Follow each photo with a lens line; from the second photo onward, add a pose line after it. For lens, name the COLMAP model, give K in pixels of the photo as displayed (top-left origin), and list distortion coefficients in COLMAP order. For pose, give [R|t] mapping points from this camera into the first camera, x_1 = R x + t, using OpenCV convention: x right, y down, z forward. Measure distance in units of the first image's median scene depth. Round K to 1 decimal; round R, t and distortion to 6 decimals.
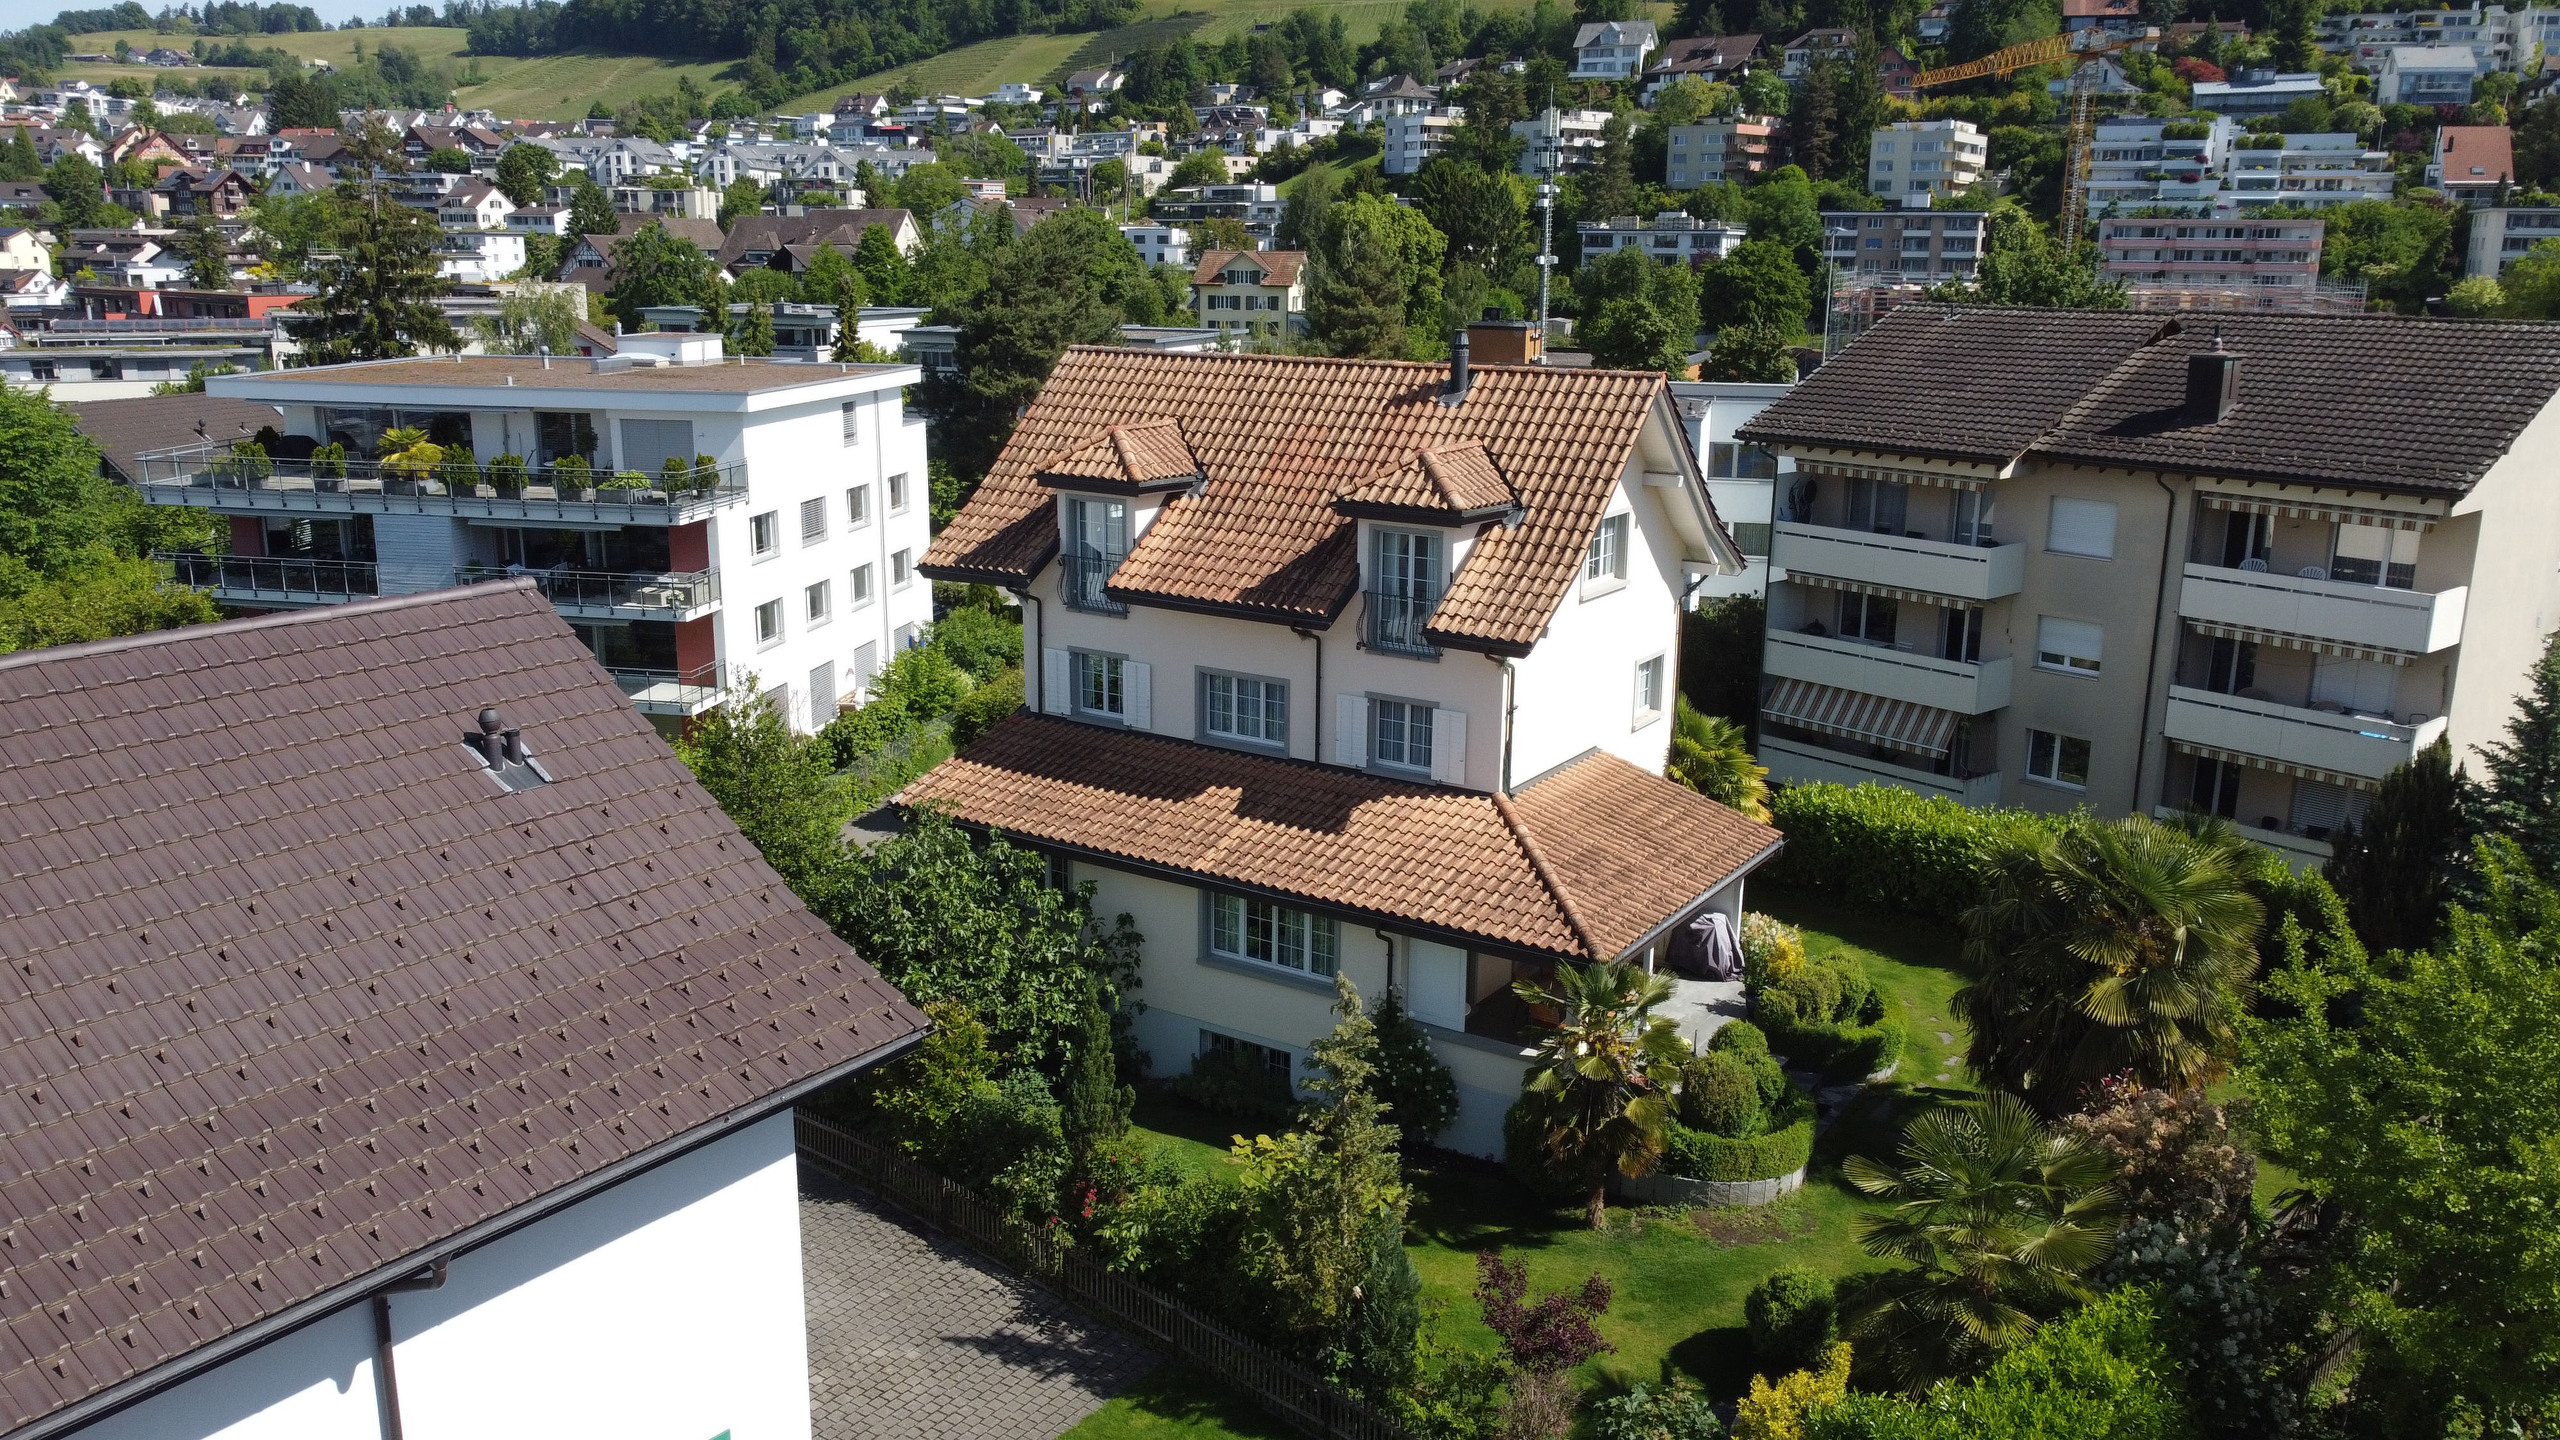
lens RADIAL K [[1948.1, 0, 1287.5], [0, 1948.1, 712.6], [0, 0, 1]] dist [0.000181, 0.003925]
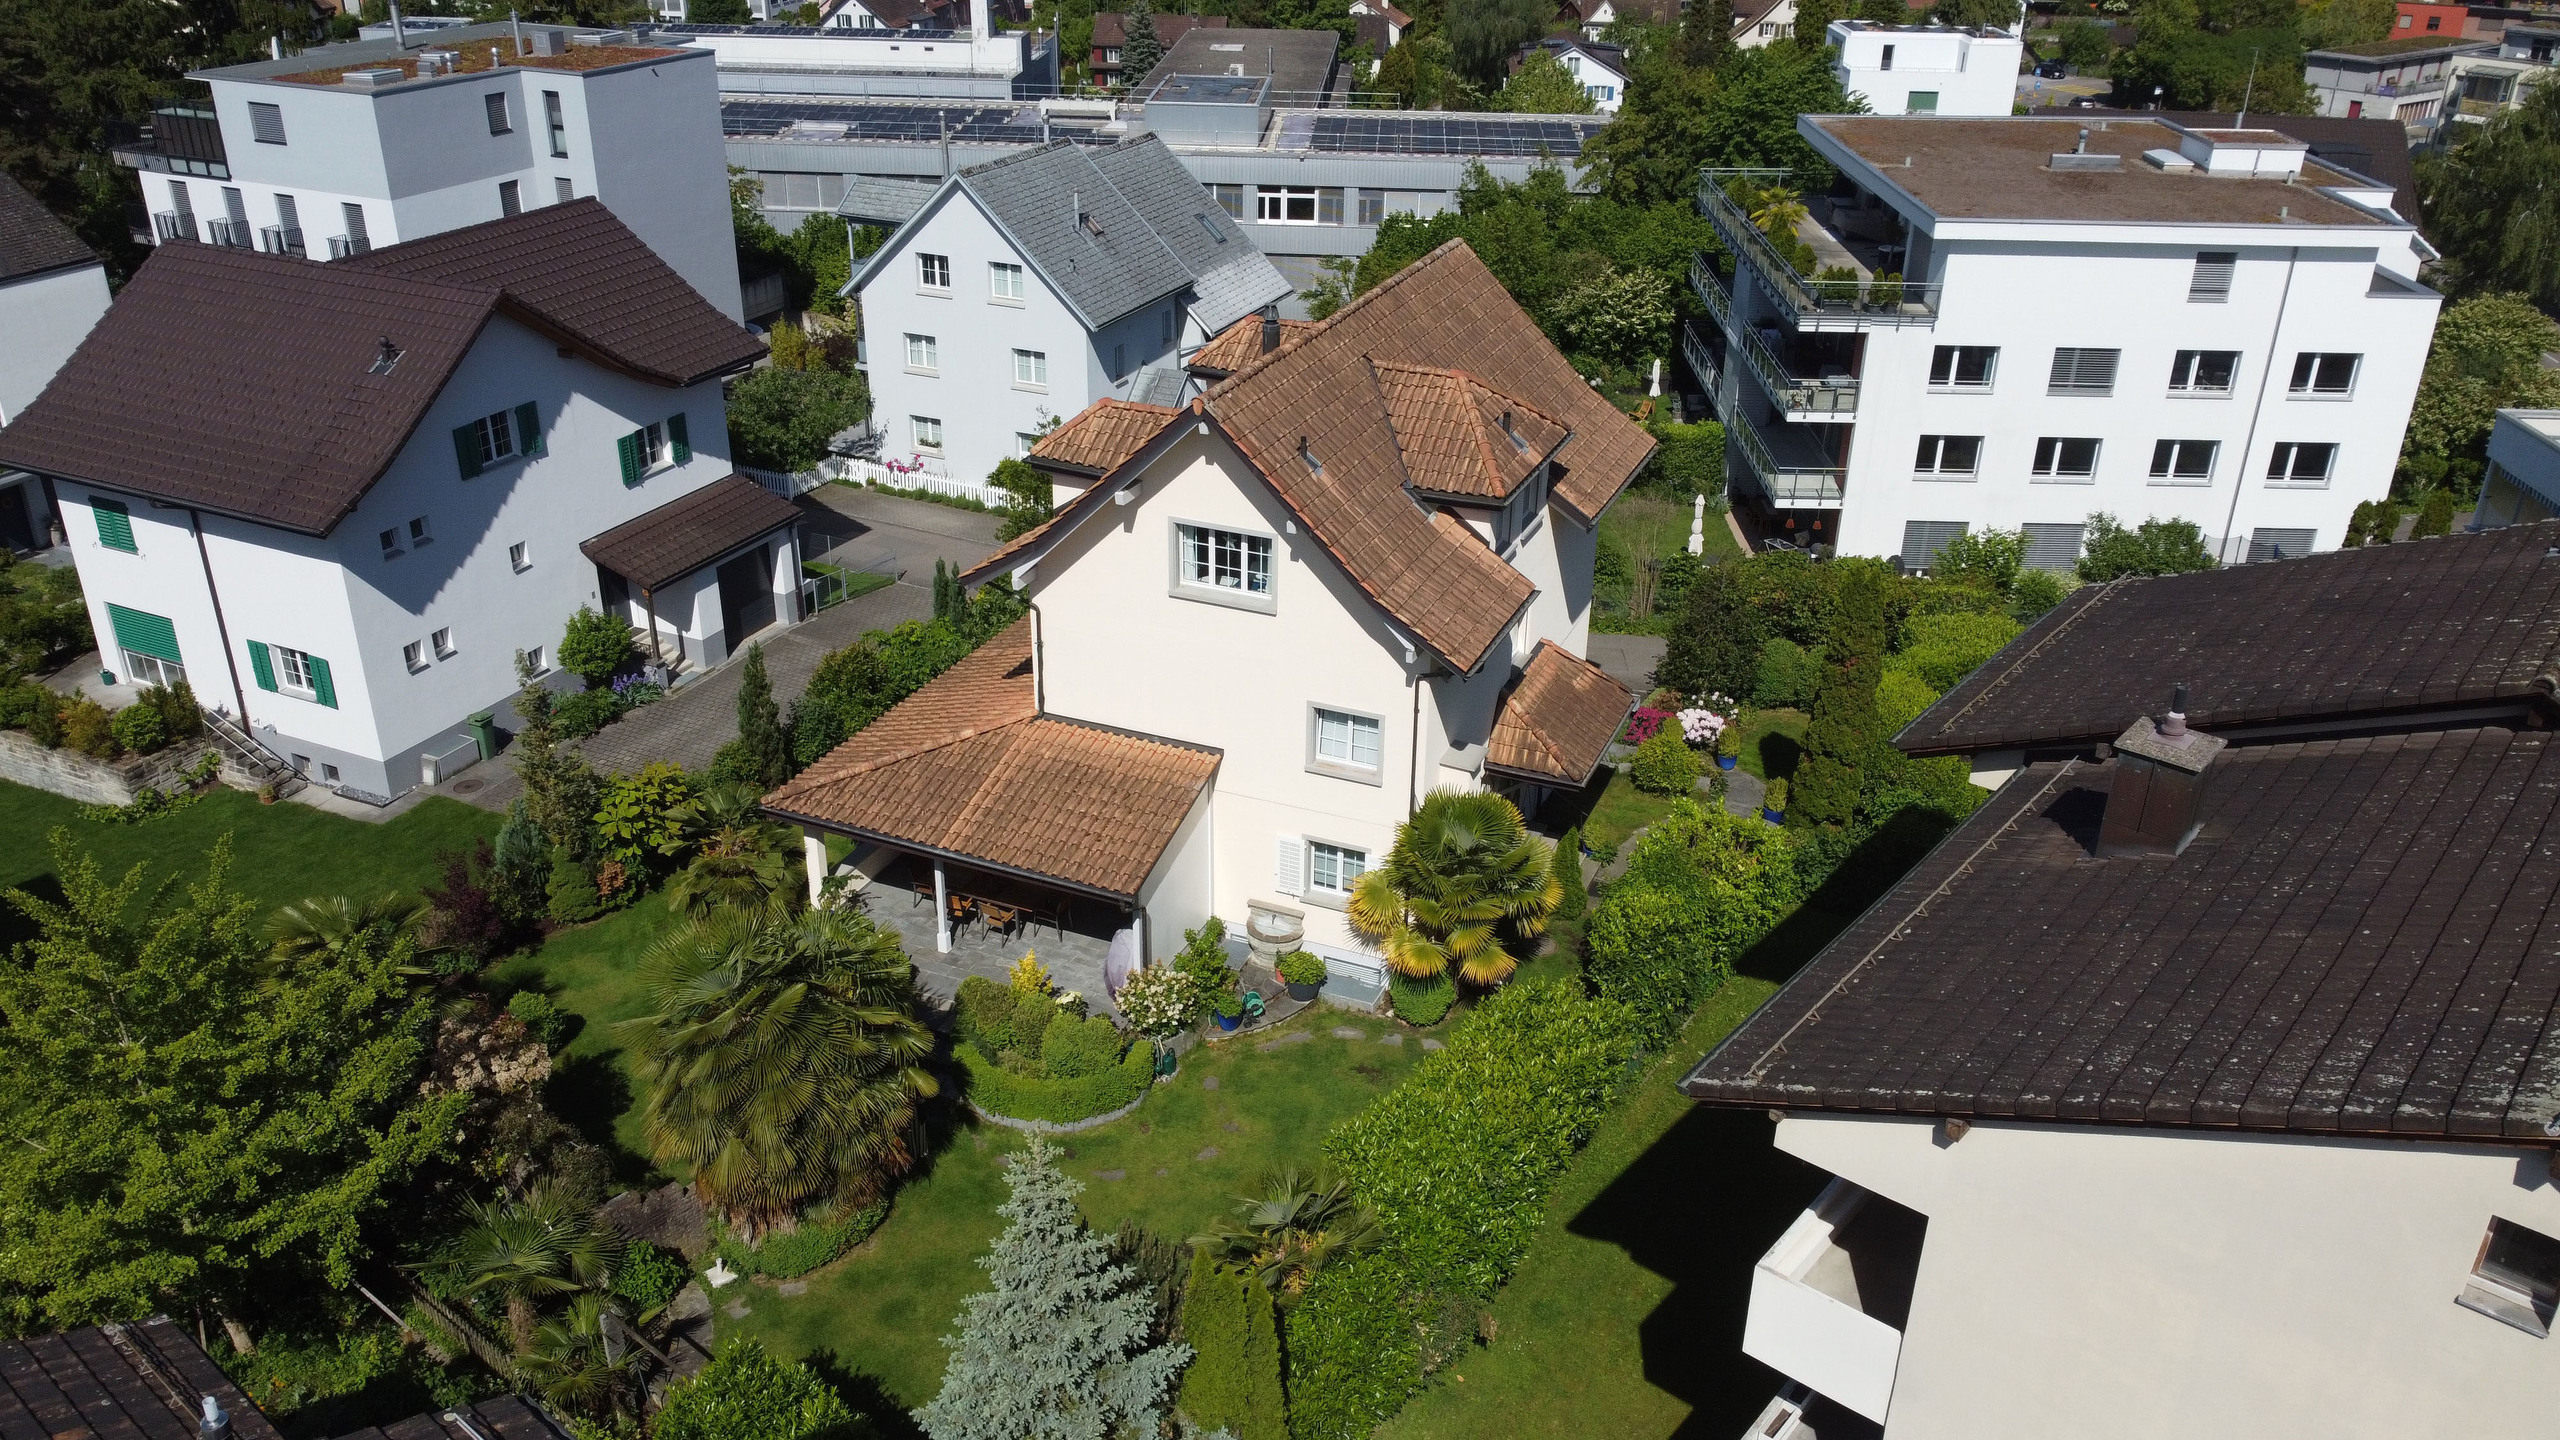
lens RADIAL K [[1948.1, 0, 1287.5], [0, 1948.1, 712.6], [0, 0, 1]] dist [0.000181, 0.003925]
pose [[0.176650, 0.425616, -0.887494, 1.047954], [-0.244685, 0.892358, 0.379245, -0.386166], [0.953375, 0.150163, 0.261777, 0.777329]]
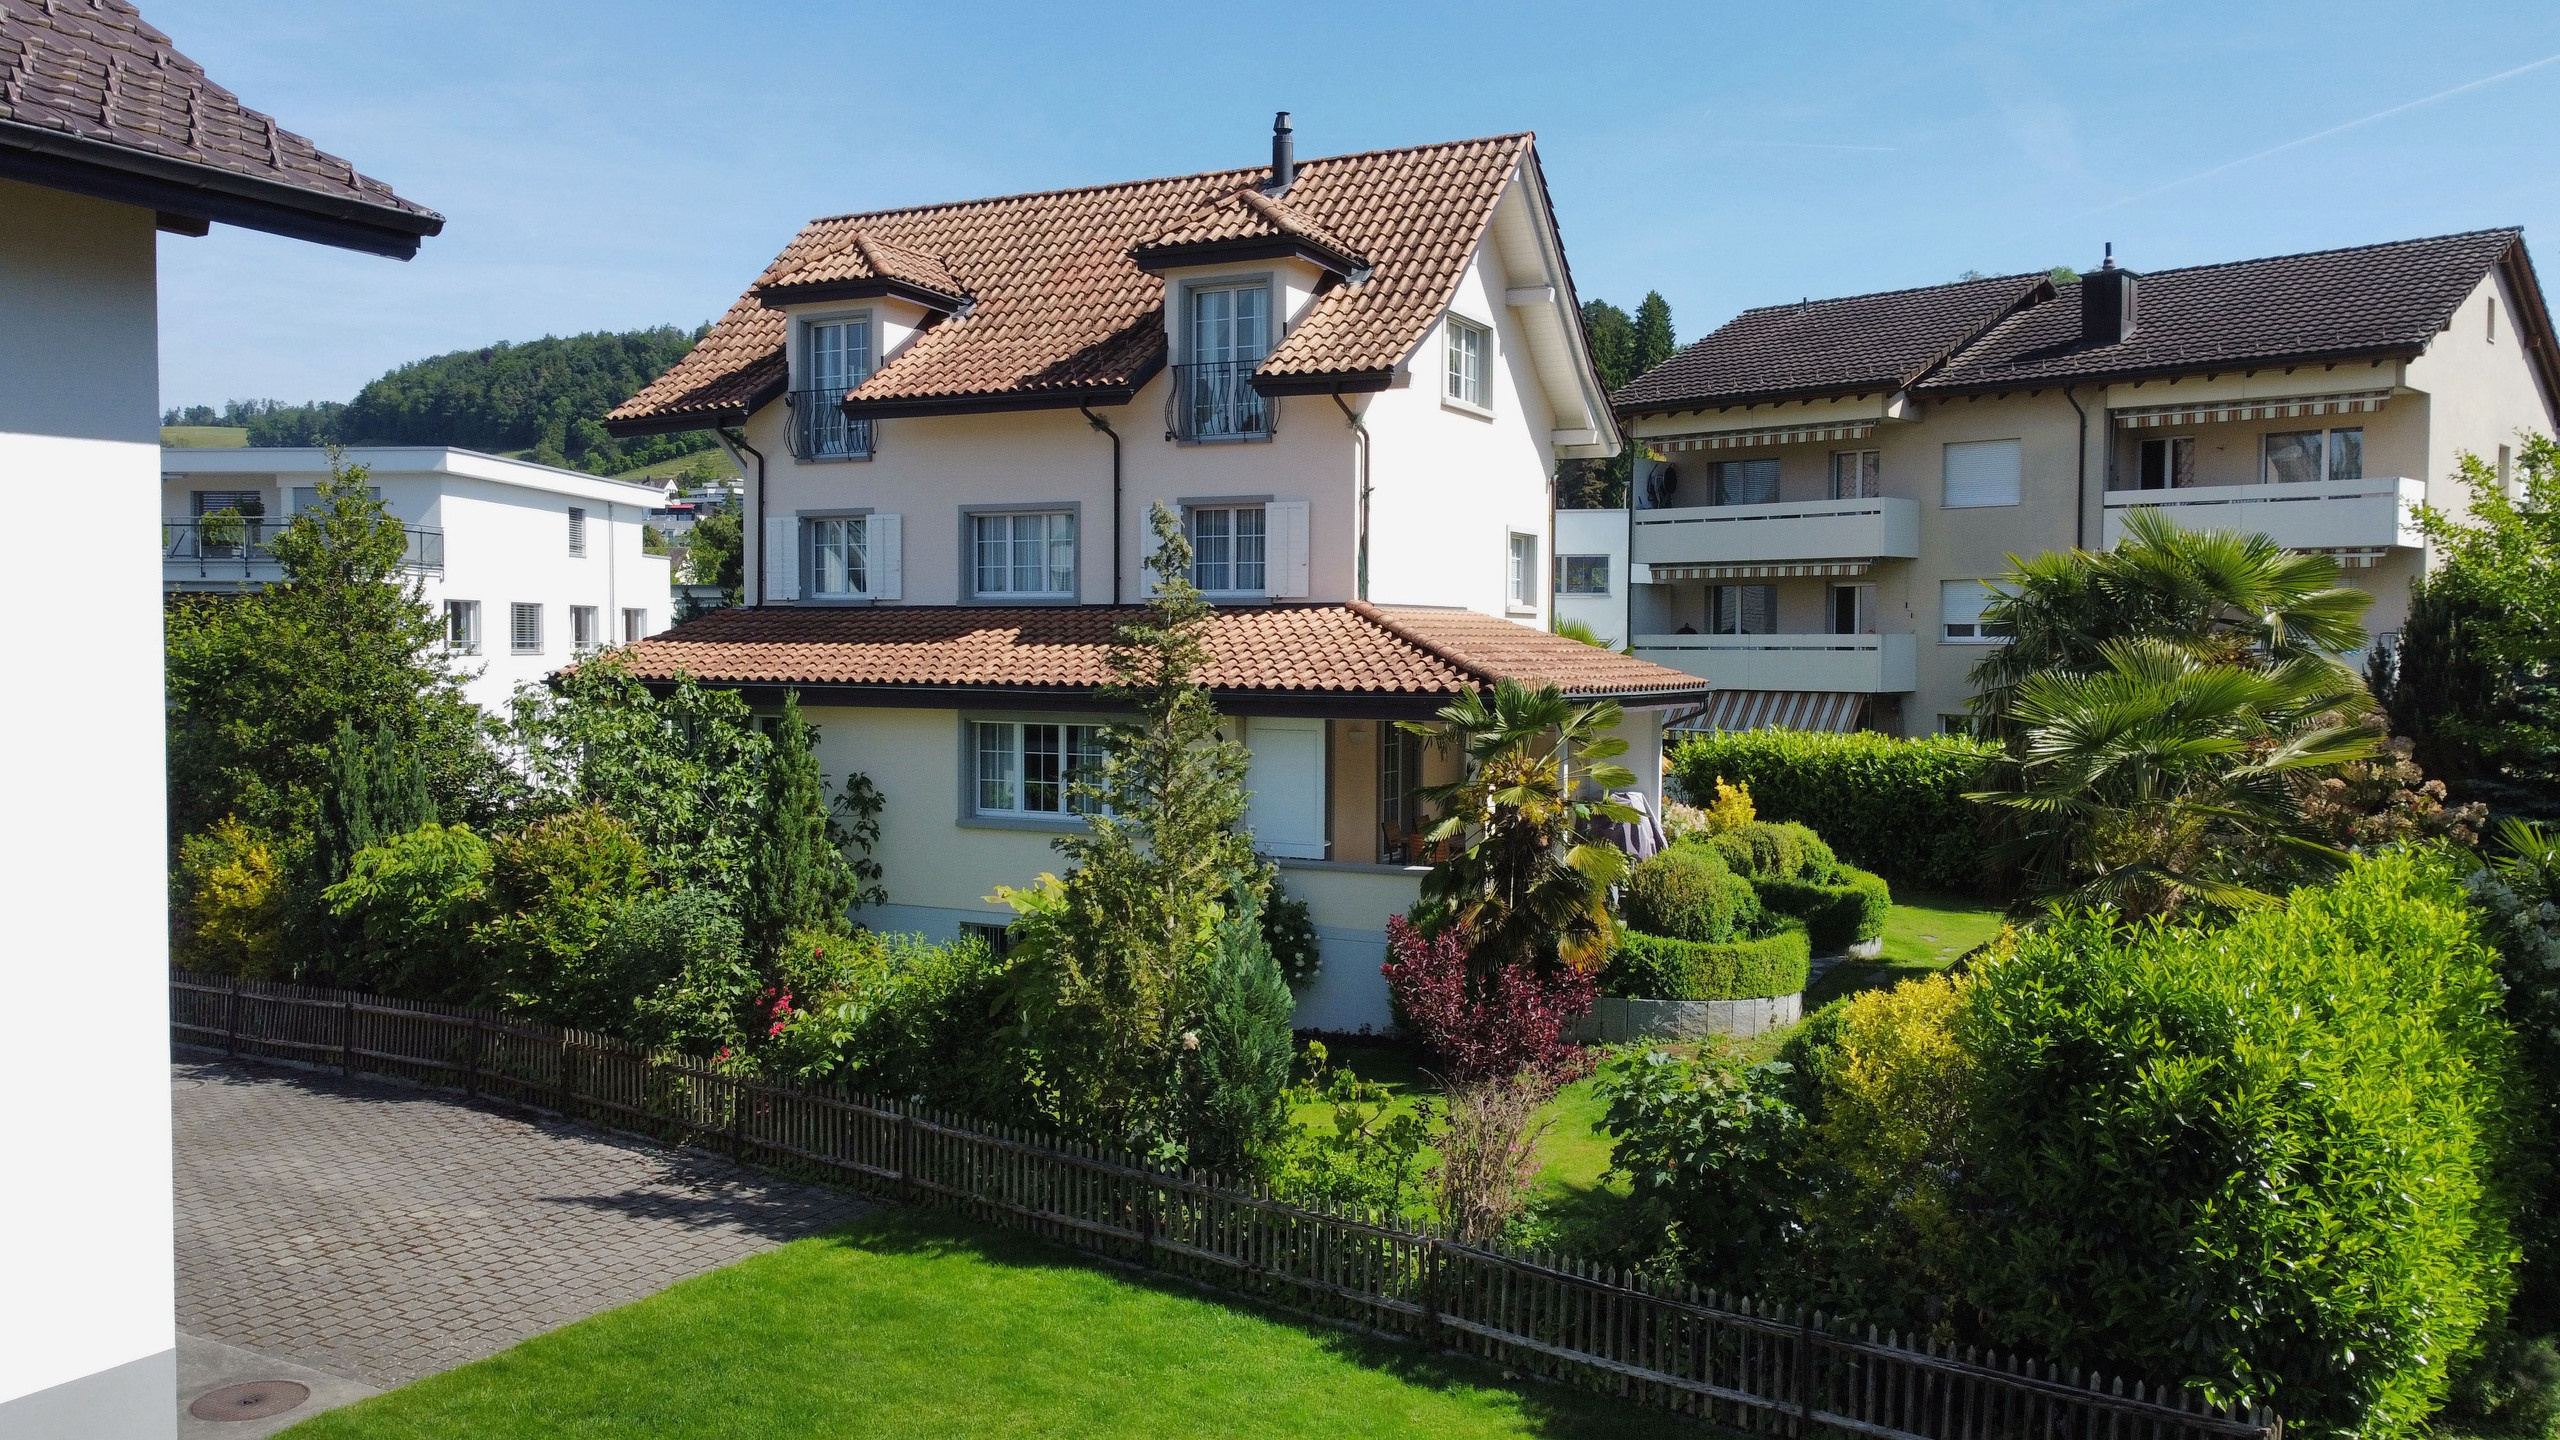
lens RADIAL K [[1948.1, 0, 1287.5], [0, 1948.1, 712.6], [0, 0, 1]] dist [0.000181, 0.003925]
pose [[0.994272, -0.008679, 0.106524, -0.000166], [0.029535, 0.980197, -0.195812, 0.215900], [-0.102715, 0.197836, 0.974839, 0.238737]]
